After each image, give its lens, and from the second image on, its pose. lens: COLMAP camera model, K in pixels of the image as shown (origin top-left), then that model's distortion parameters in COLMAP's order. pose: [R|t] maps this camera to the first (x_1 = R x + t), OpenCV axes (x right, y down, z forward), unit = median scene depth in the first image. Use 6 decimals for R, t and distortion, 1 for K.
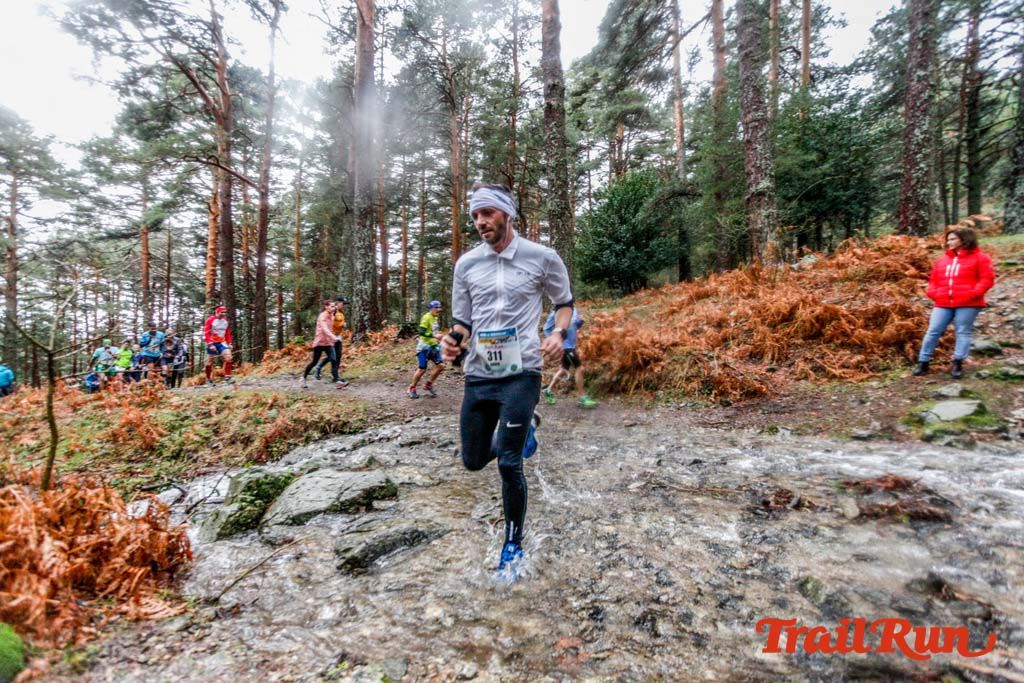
lens RADIAL K [[494.8, 0, 500.6], [0, 494.8, 344.8], [0, 0, 1]] dist [-0.043299, 0.028347]
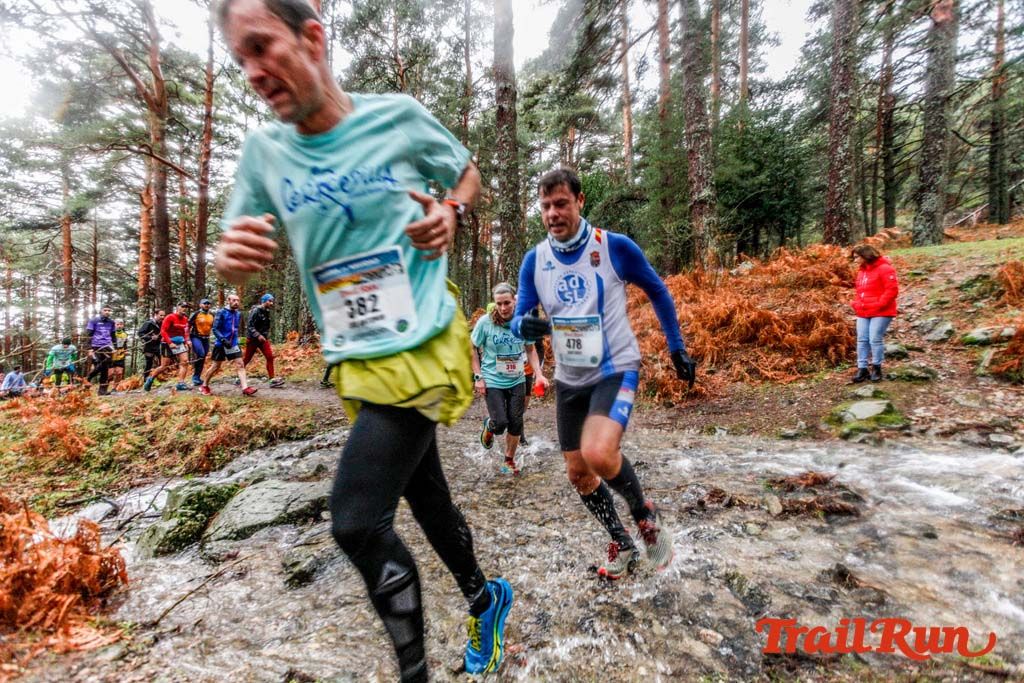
lens RADIAL K [[494.8, 0, 500.7], [0, 494.8, 347.6], [0, 0, 1]] dist [-0.043299, 0.028347]
pose [[0.995382, -0.001158, 0.095984, 0.001785], [0.000455, 0.999973, 0.007341, -0.006220], [-0.095990, -0.007264, 0.995356, -0.005180]]
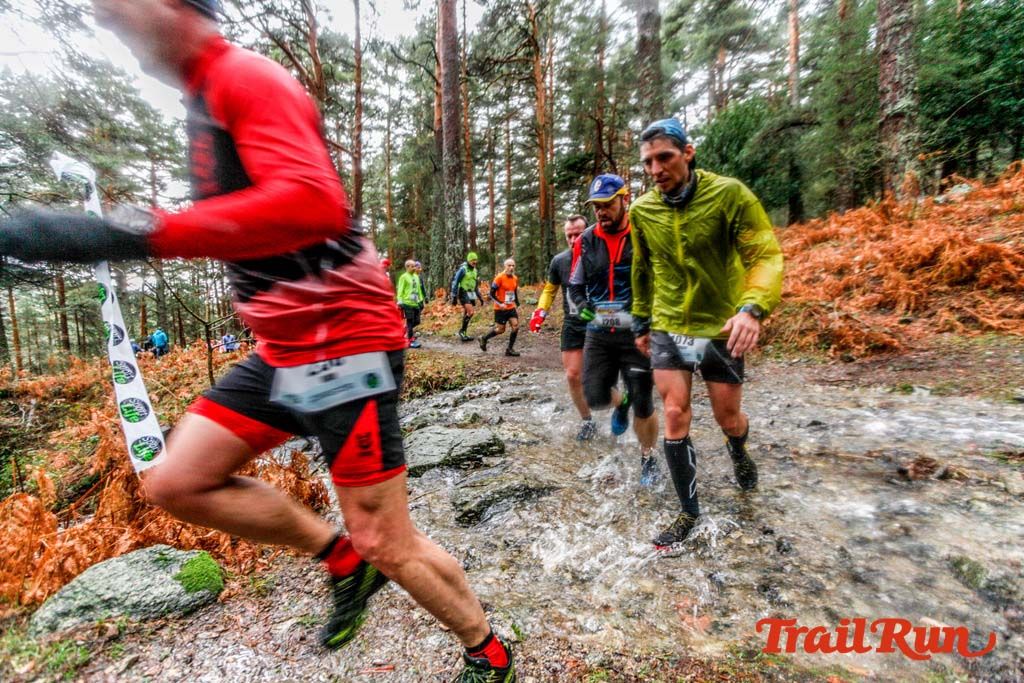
lens RADIAL K [[494.8, 0, 499.6], [0, 494.8, 343.7], [0, 0, 1]] dist [-0.043299, 0.028347]
pose [[0.983549, -0.011326, -0.180284, -0.008760], [0.027619, 0.995727, 0.088124, -0.004413], [0.178516, -0.091654, 0.979659, -0.001351]]
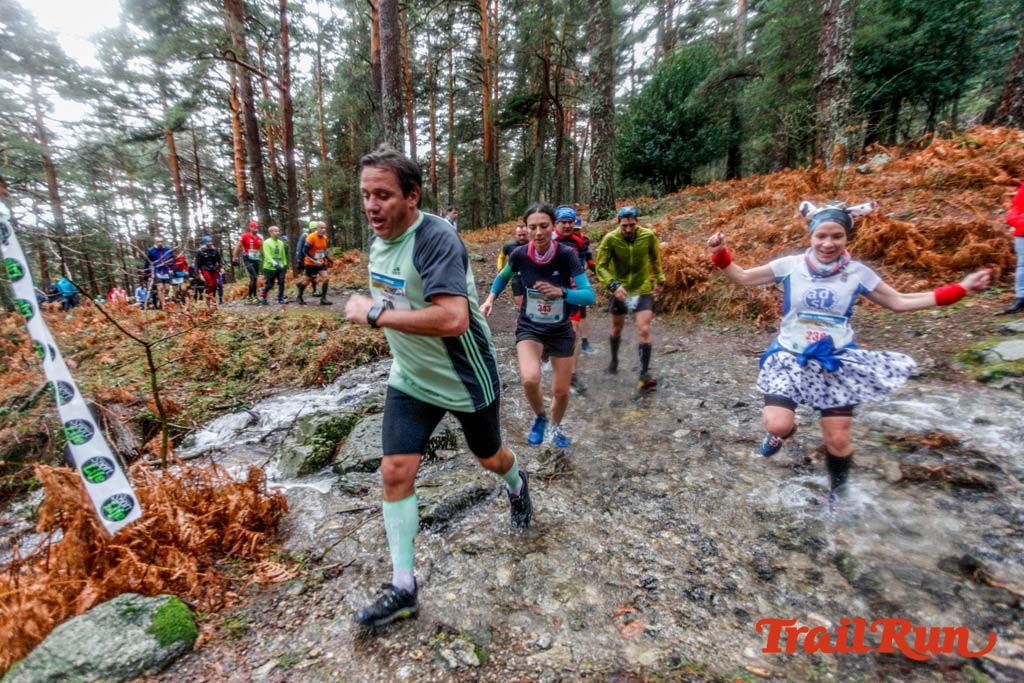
lens RADIAL K [[494.8, 0, 500.0], [0, 494.8, 347.5], [0, 0, 1]] dist [-0.043299, 0.028347]
pose [[0.997757, -0.000183, -0.066938, -0.012712], [0.014619, 0.976455, 0.215226, -0.041040], [0.065323, -0.215722, 0.974267, -0.002822]]
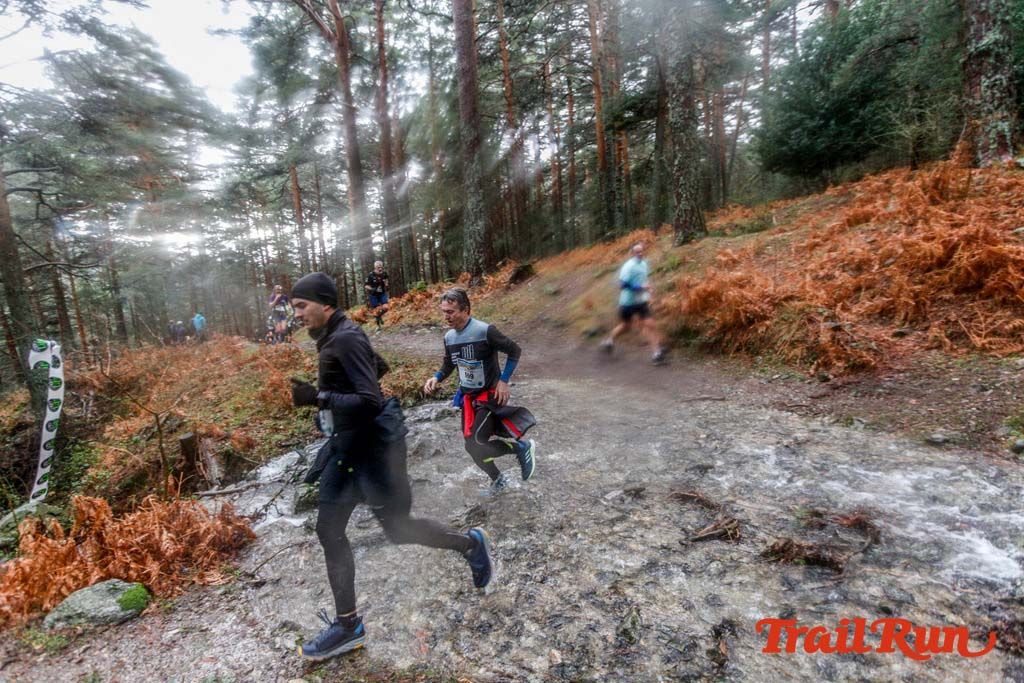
lens RADIAL K [[569.9, 0, 497.0], [0, 569.9, 345.7], [0, 0, 1]] dist [-0.028817, 0.021606]
pose [[0.945579, -0.015135, -0.325041, 0.149258], [0.070572, 0.984680, 0.159454, -0.086145], [0.317648, -0.173716, 0.932160, -0.067562]]
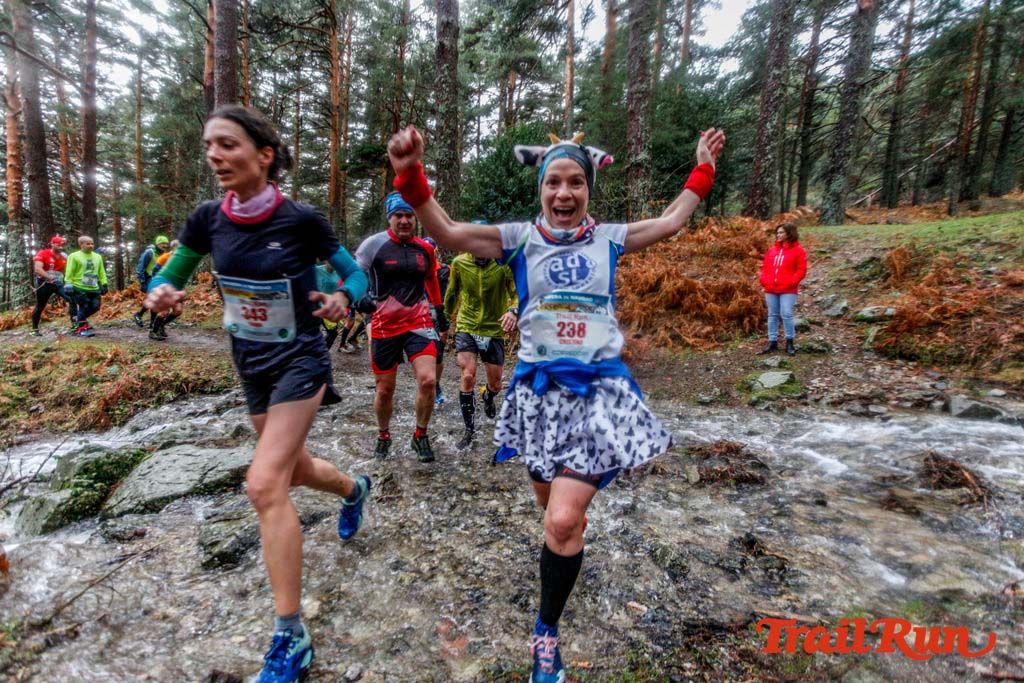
lens RADIAL K [[494.8, 0, 502.9], [0, 494.8, 346.9], [0, 0, 1]] dist [-0.043299, 0.028347]
pose [[0.969917, 0.020354, 0.242585, -0.002861], [-0.046680, 0.993557, 0.103274, -0.016863], [-0.238920, -0.111491, 0.964618, 0.003777]]
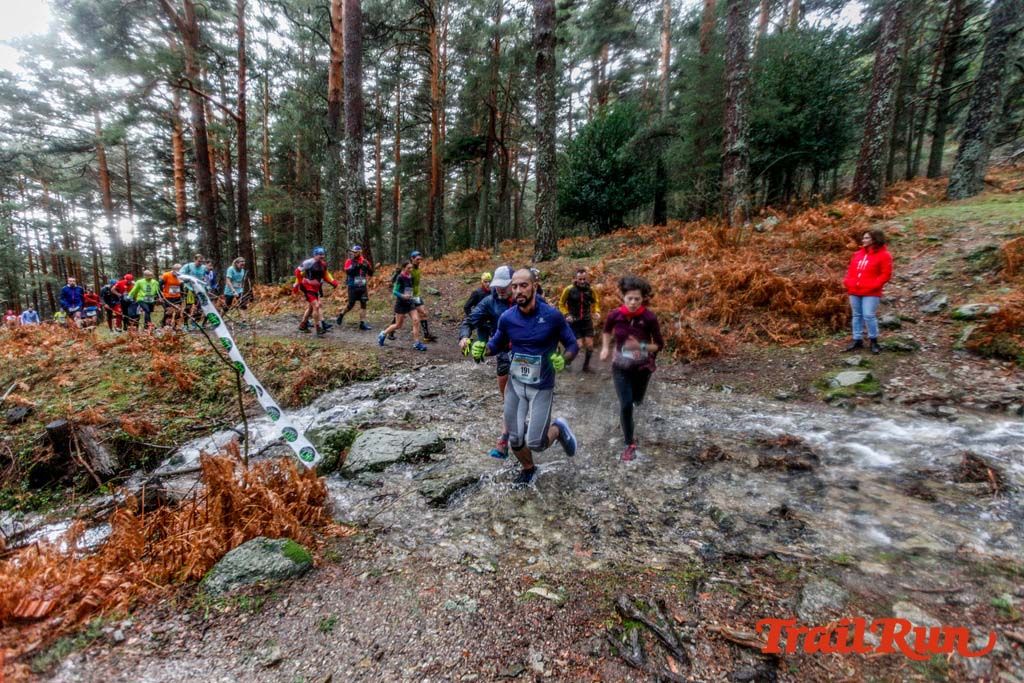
lens RADIAL K [[494.8, 0, 501.4], [0, 494.8, 345.9], [0, 0, 1]] dist [-0.043299, 0.028347]
pose [[0.998127, 0.010710, 0.060231, -0.042733], [-0.020242, 0.986919, 0.159944, -0.064225], [-0.057730, -0.160863, 0.985287, -0.104304]]
